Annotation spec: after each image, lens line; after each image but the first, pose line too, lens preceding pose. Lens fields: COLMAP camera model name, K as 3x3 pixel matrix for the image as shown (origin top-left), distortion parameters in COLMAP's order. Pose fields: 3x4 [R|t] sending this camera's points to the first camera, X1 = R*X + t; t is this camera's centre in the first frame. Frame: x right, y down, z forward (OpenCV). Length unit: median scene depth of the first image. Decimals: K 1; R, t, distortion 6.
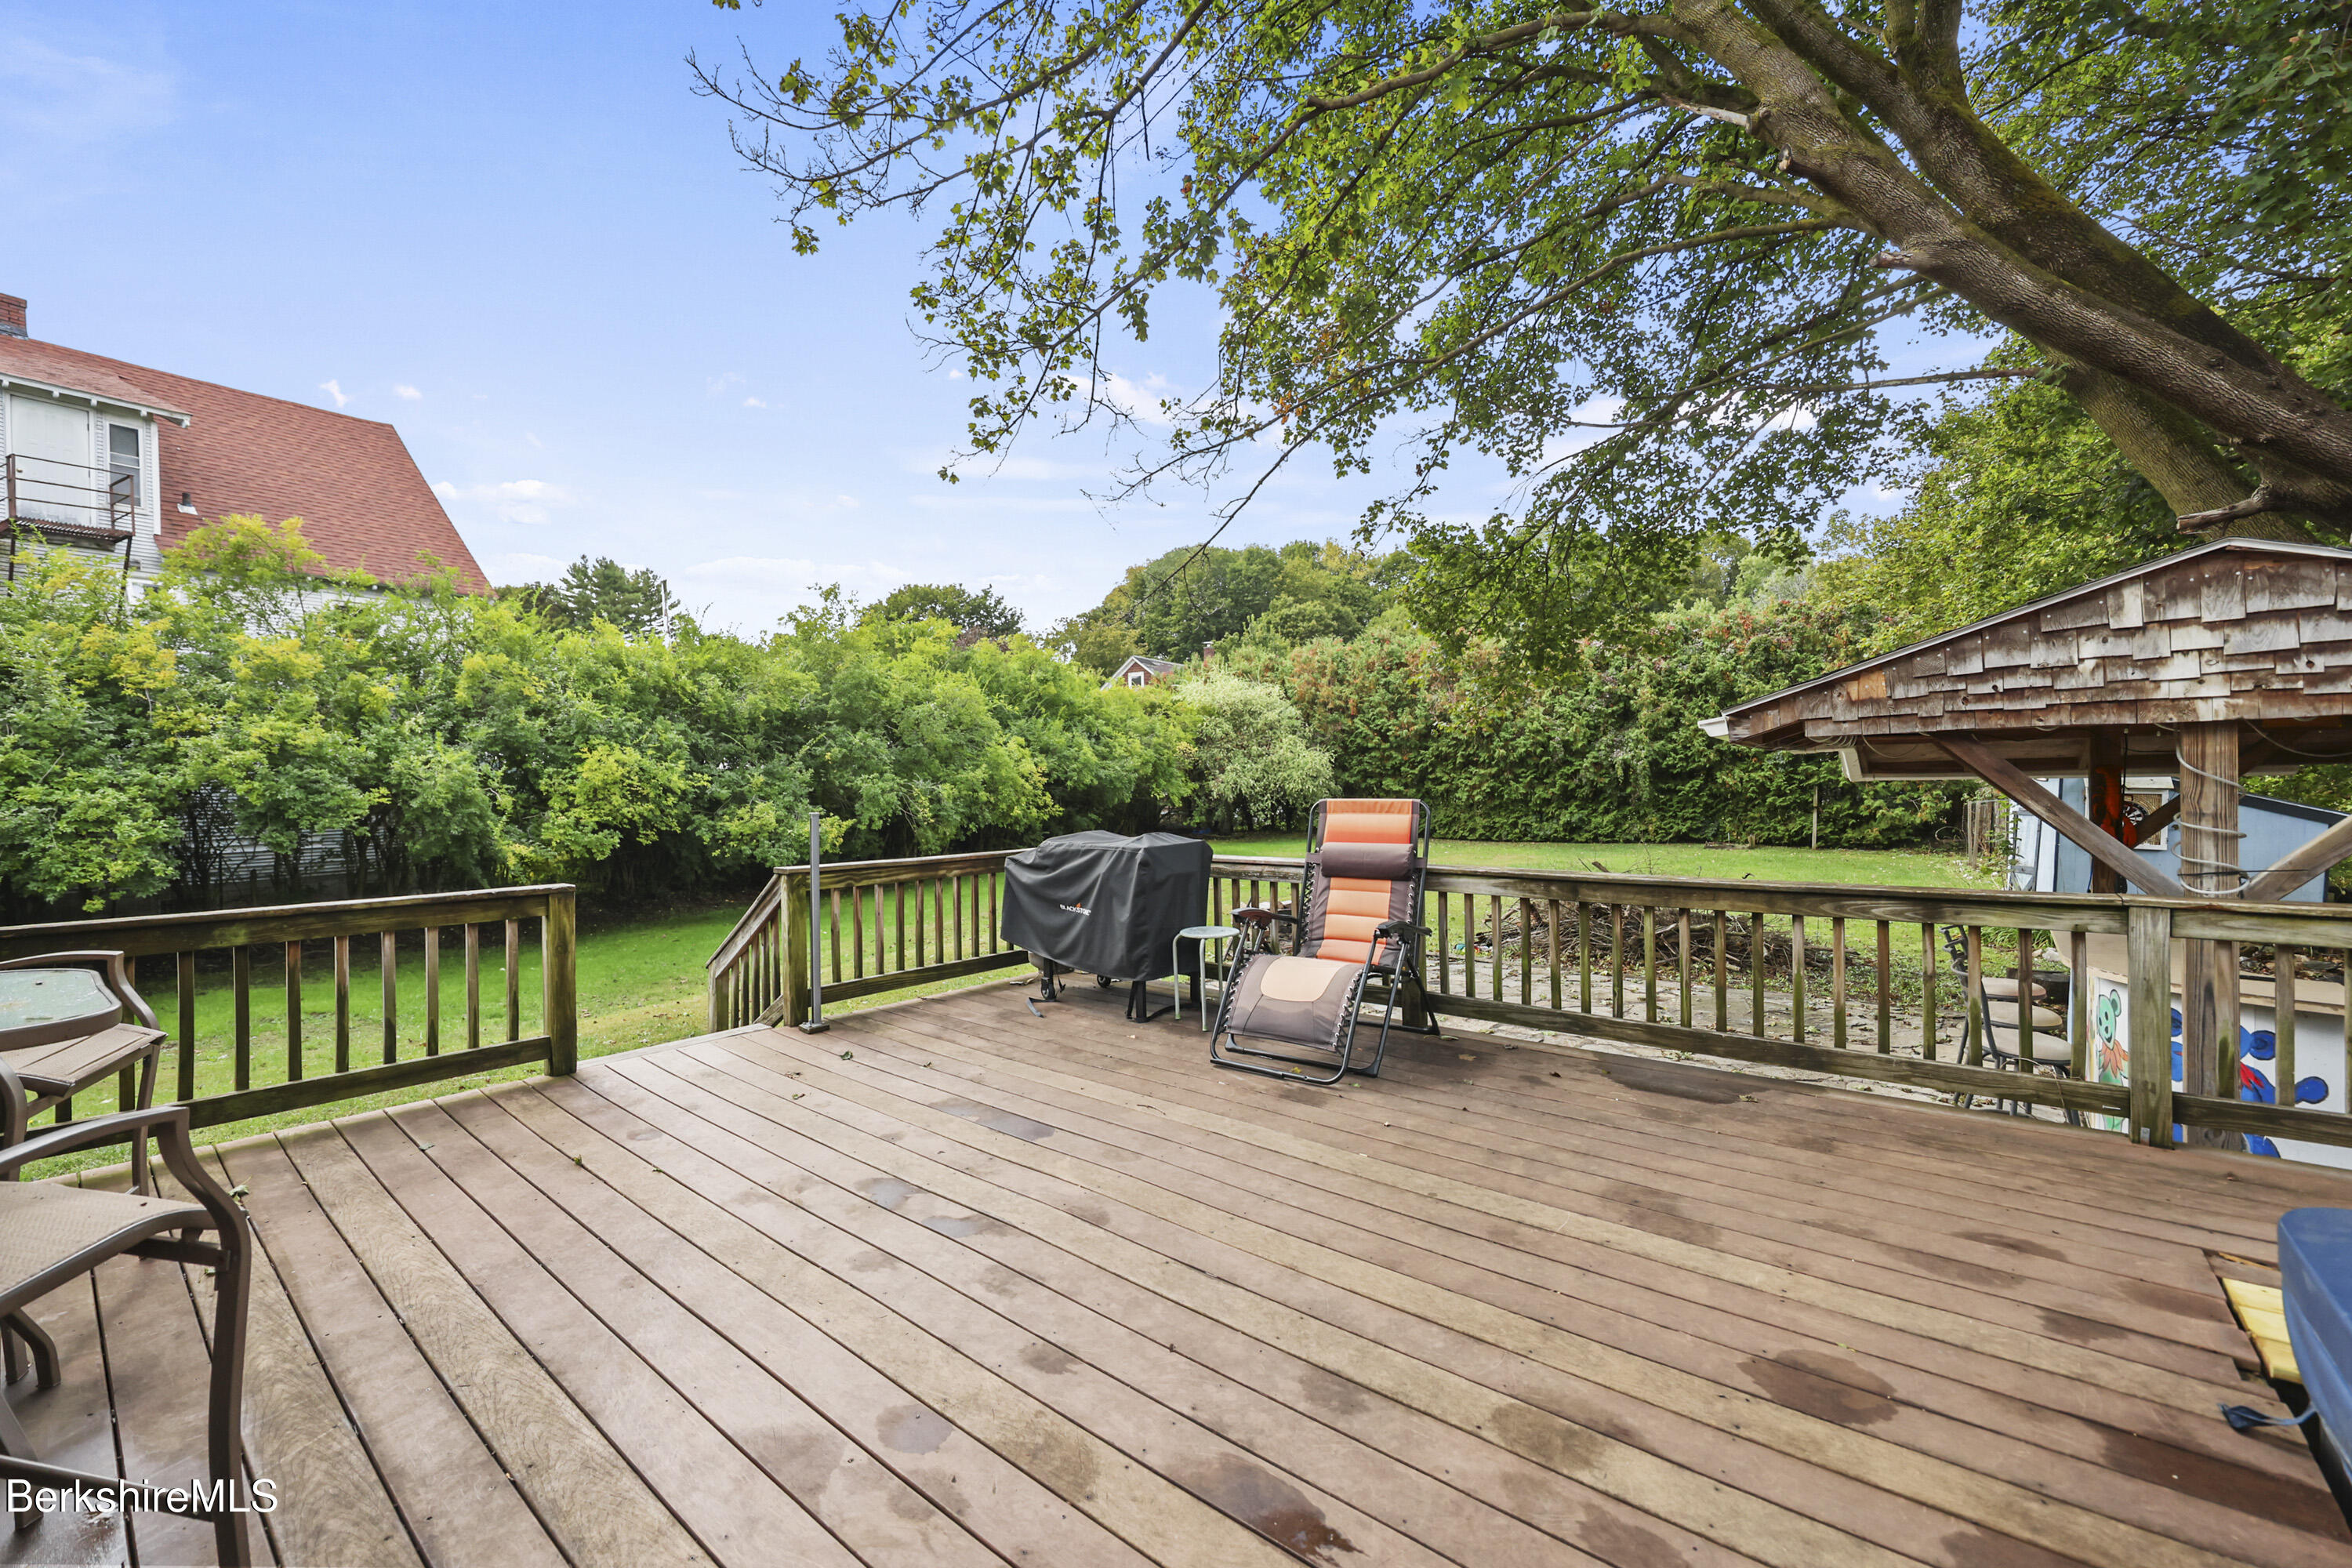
lens RADIAL K [[946.9, 0, 1178.3], [0, 946.9, 786.0], [0, 0, 1]] dist [0.000116, 0.000245]
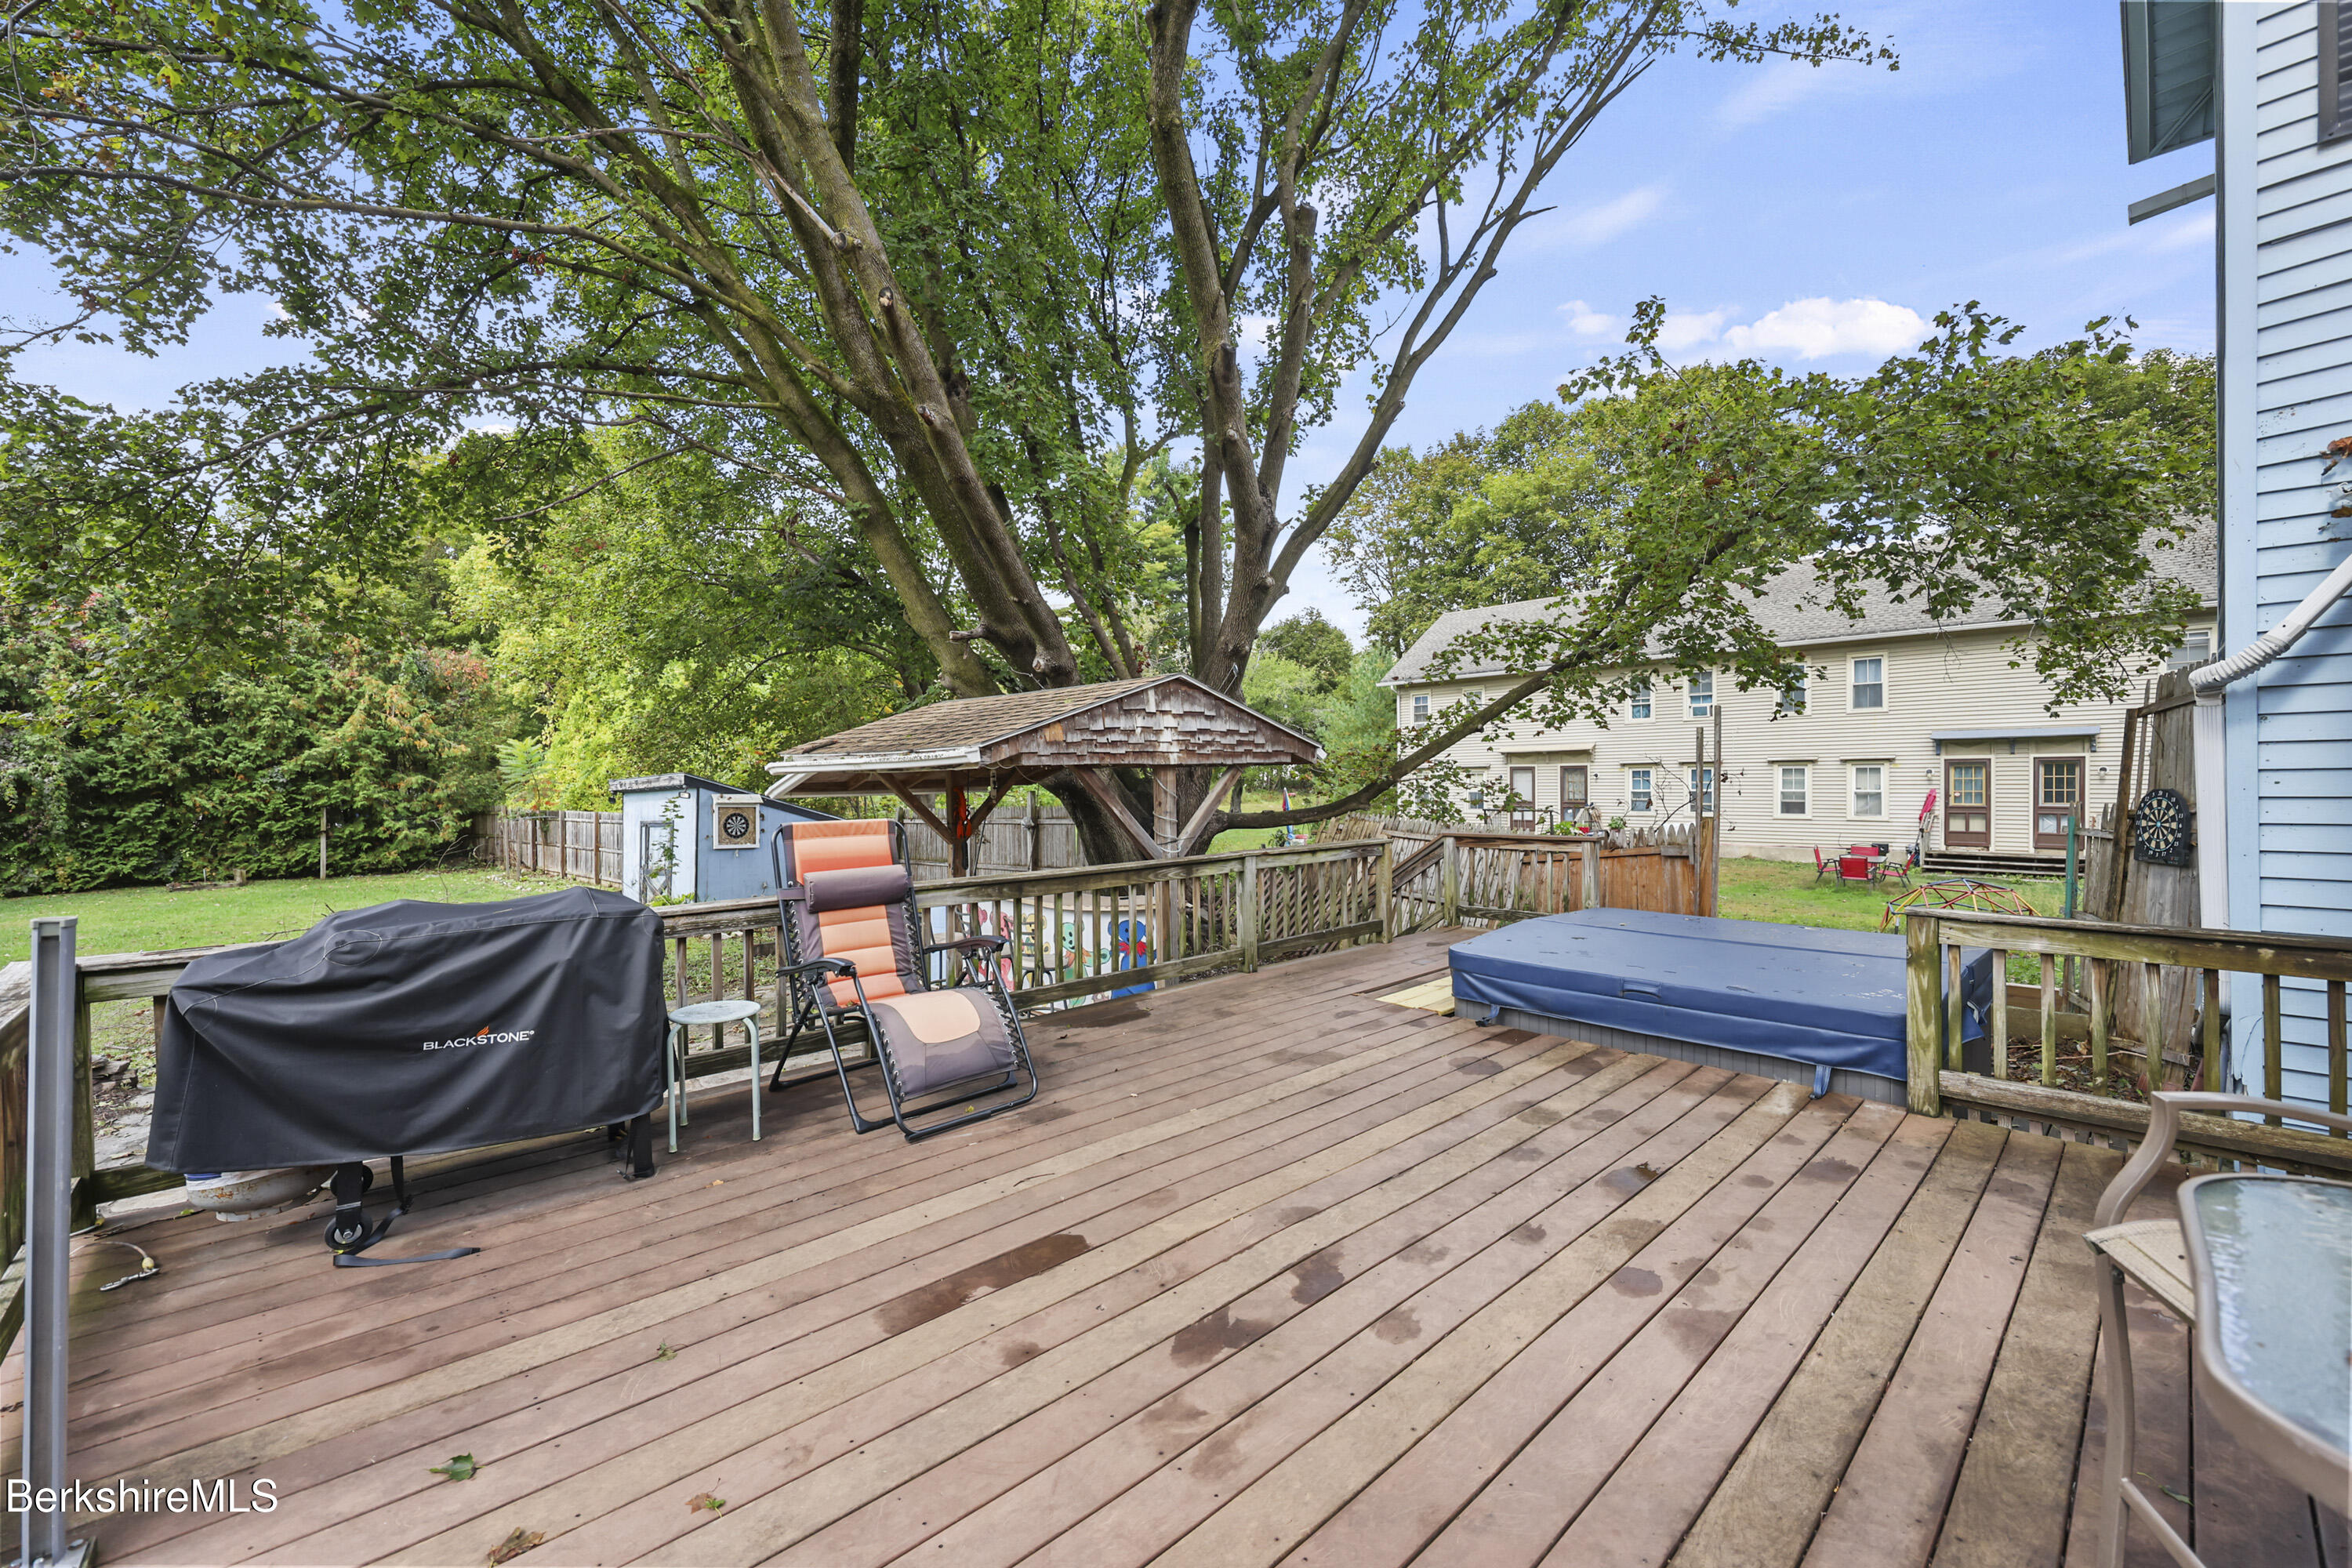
lens RADIAL K [[946.9, 0, 1176.2], [0, 946.9, 782.5], [0, 0, 1]] dist [0.000116, 0.000245]
pose [[0.133600, 0.007553, 0.991007, -0.793198], [0.016950, 0.999807, -0.009905, -0.010162], [-0.990890, 0.018120, 0.133446, 0.680522]]
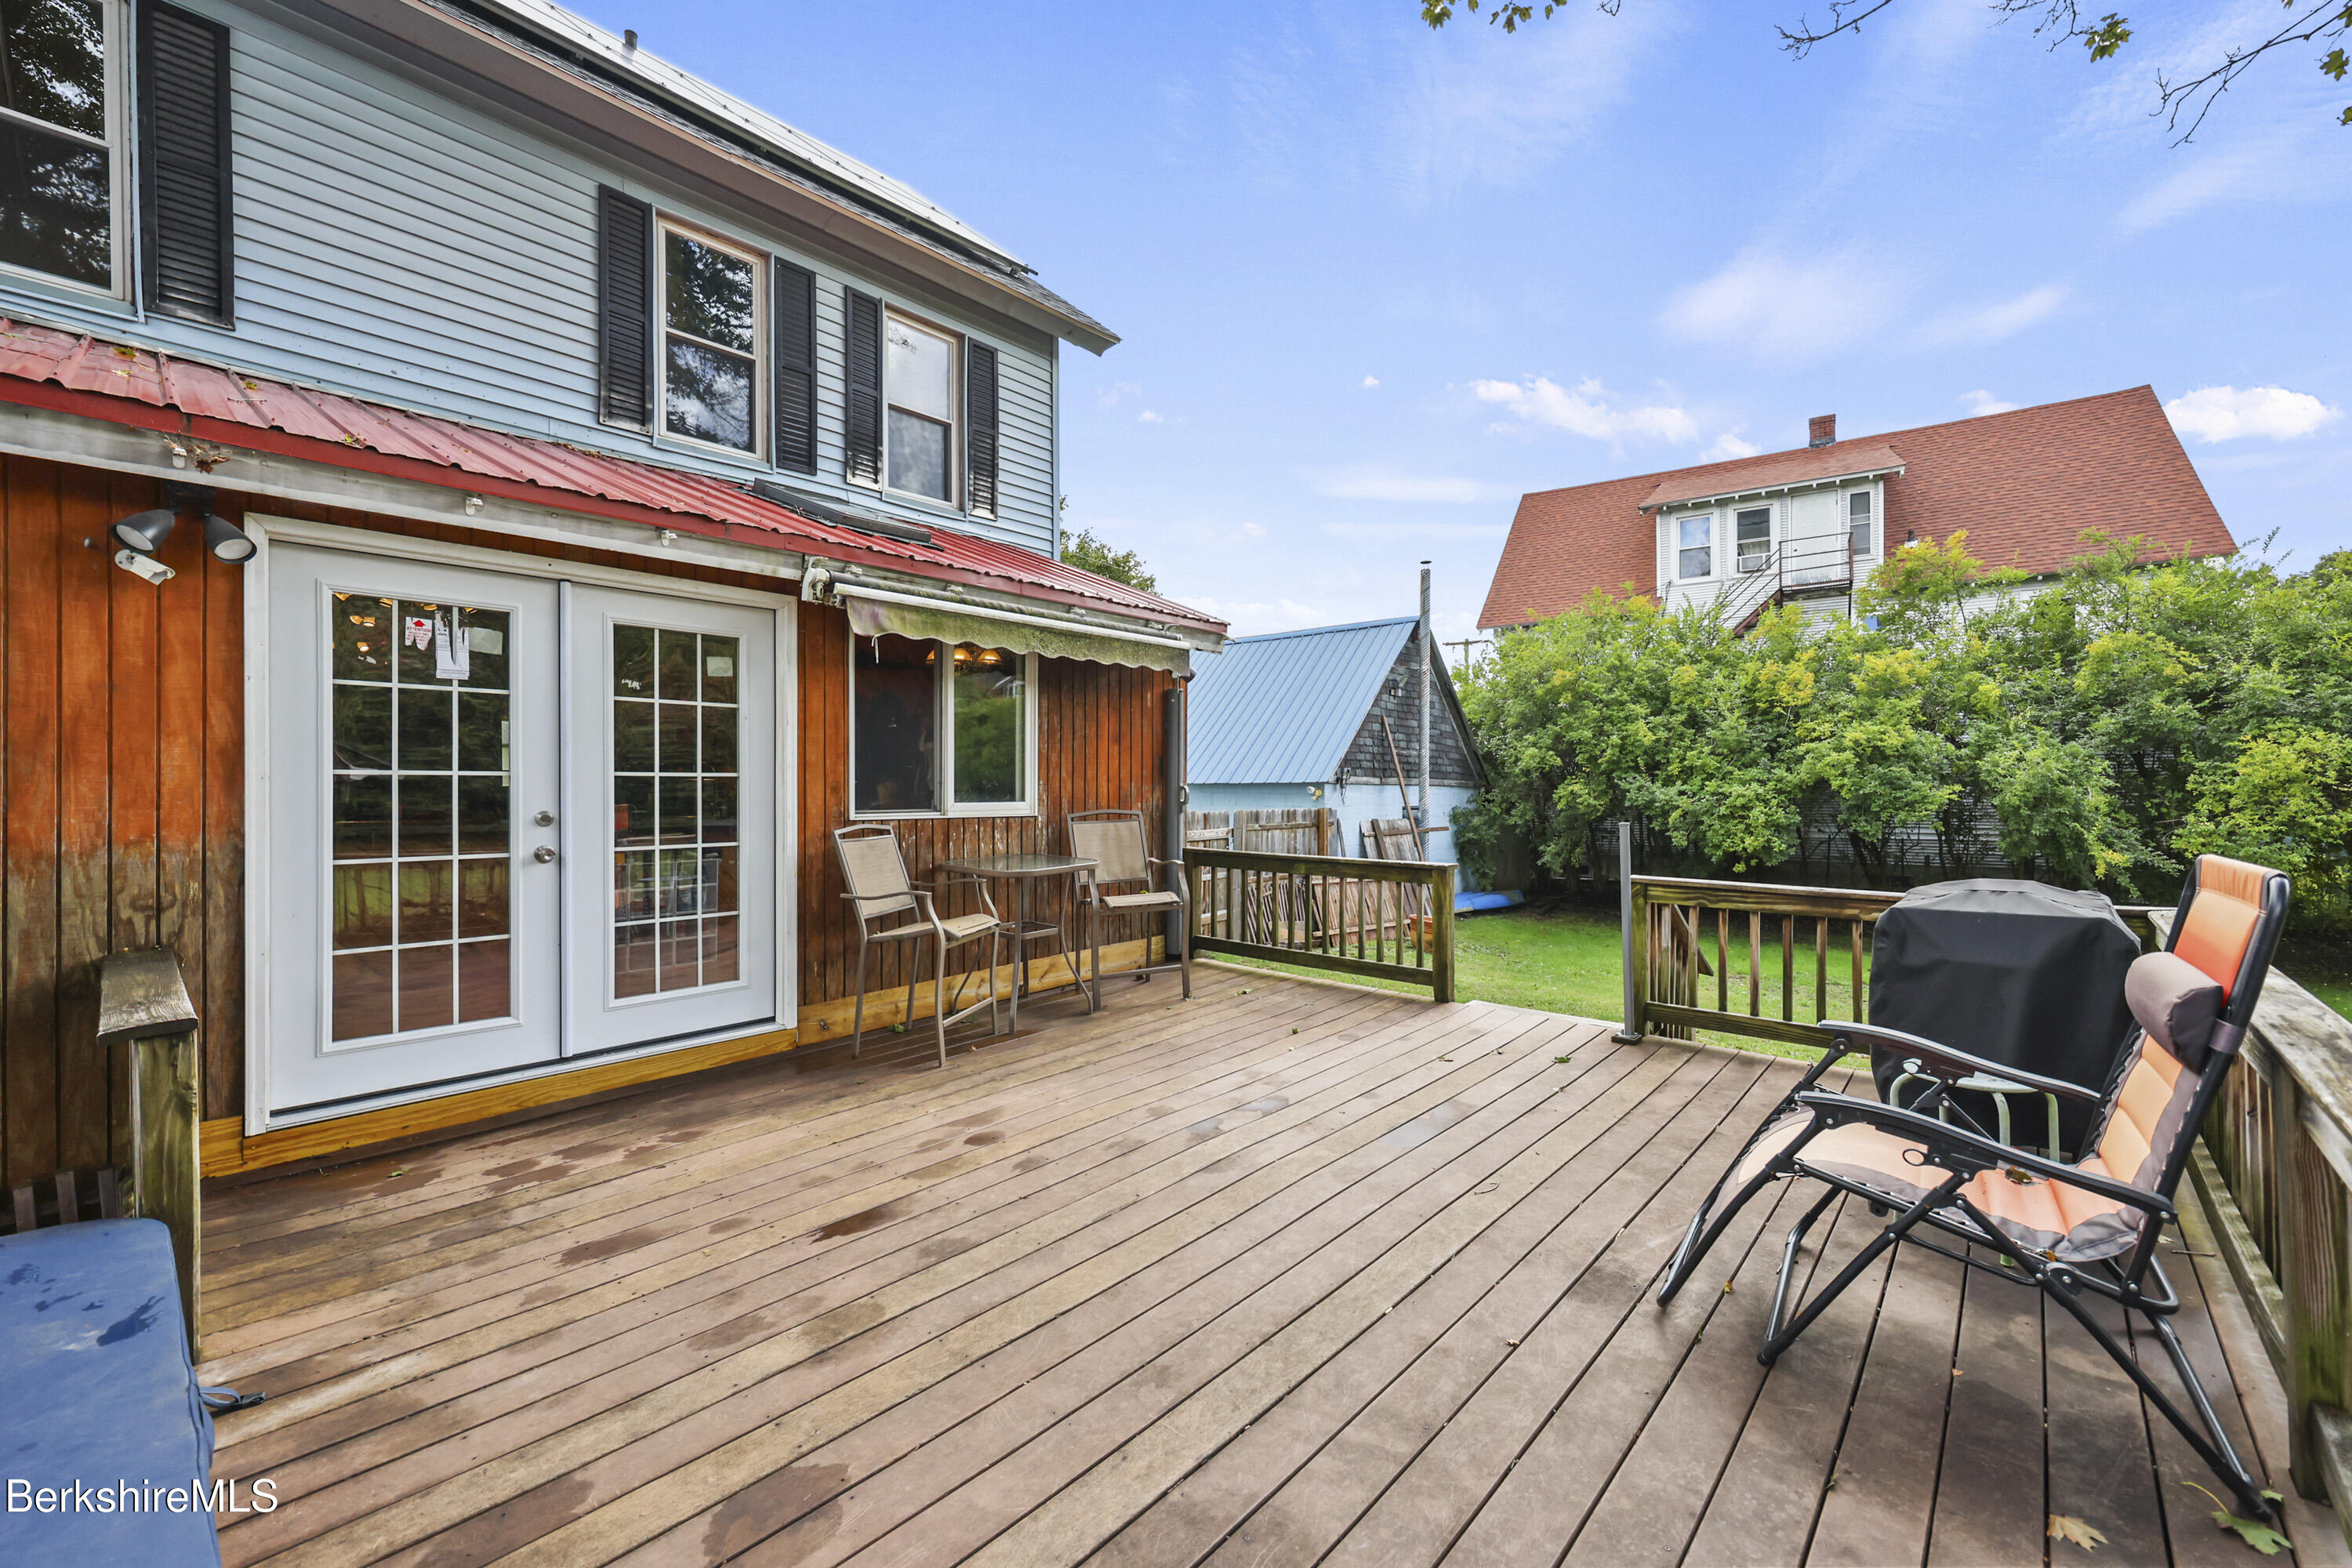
lens RADIAL K [[946.9, 0, 1182.8], [0, 946.9, 775.8], [0, 0, 1]] dist [0.000116, 0.000245]
pose [[-0.037853, 0.002724, -0.999280, 0.754690], [-0.003386, 0.999990, 0.002854, -0.027636], [0.999278, 0.003492, -0.037844, 0.688047]]
